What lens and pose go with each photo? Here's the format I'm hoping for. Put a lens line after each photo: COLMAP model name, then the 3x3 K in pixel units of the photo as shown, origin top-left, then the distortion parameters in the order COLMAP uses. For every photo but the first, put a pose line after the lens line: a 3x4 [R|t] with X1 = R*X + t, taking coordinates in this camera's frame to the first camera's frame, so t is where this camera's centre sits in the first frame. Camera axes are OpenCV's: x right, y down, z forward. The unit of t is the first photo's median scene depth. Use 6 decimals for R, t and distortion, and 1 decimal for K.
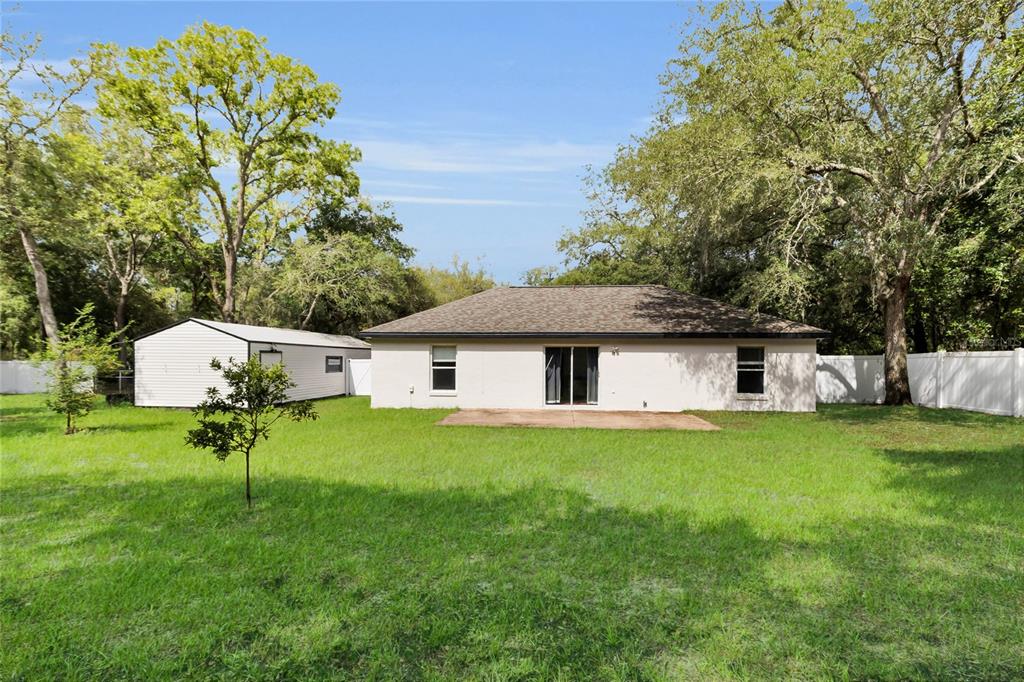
lens RADIAL K [[469.2, 0, 509.7], [0, 469.2, 382.5], [0, 0, 1]] dist [-0.002637, -0.000168]
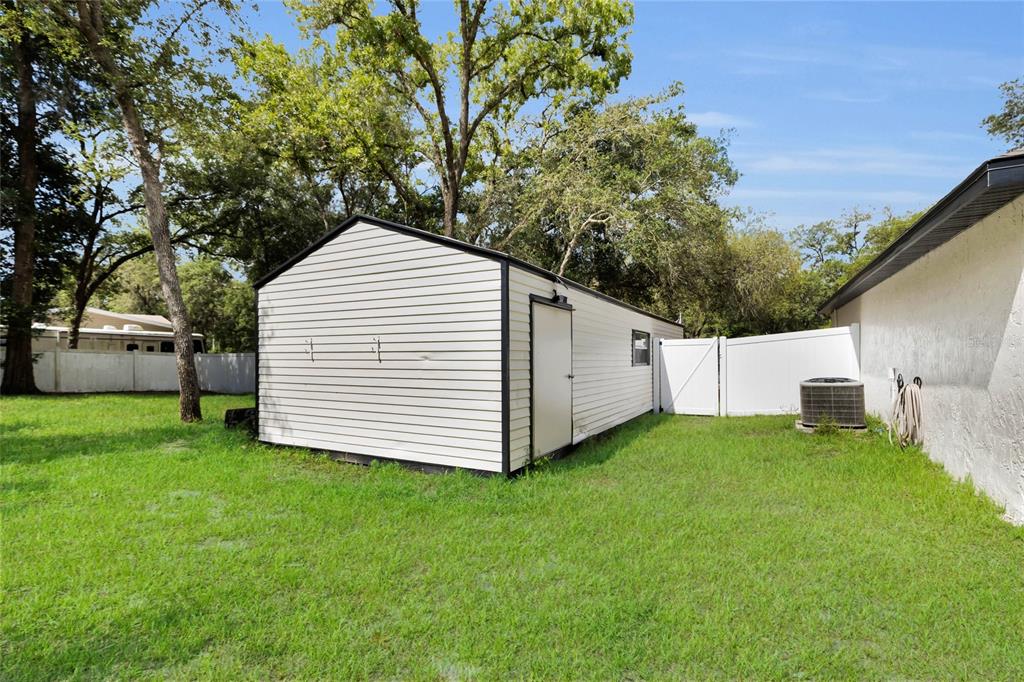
lens RADIAL K [[471.9, 0, 512.2], [0, 471.9, 358.2], [0, 0, 1]] dist [-0.000376, -0.000020]
pose [[0.918264, -0.010934, -0.395817, -0.409908], [-0.001366, 0.999525, -0.030780, -0.018559], [0.395966, 0.028805, 0.917813, 0.696668]]
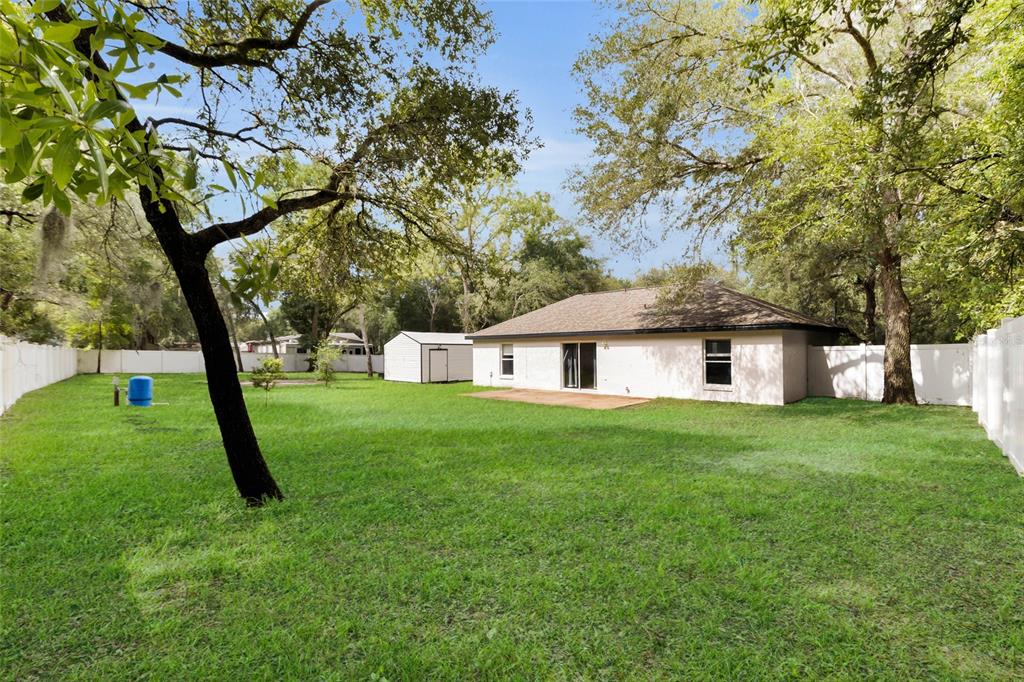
lens RADIAL K [[471.9, 0, 512.2], [0, 471.9, 358.2], [0, 0, 1]] dist [-0.000376, -0.000020]
pose [[0.756896, -0.002319, -0.653531, 0.833139], [-0.019267, 0.999480, -0.025861, 0.001922], [0.653251, 0.032166, 0.756458, -0.084518]]
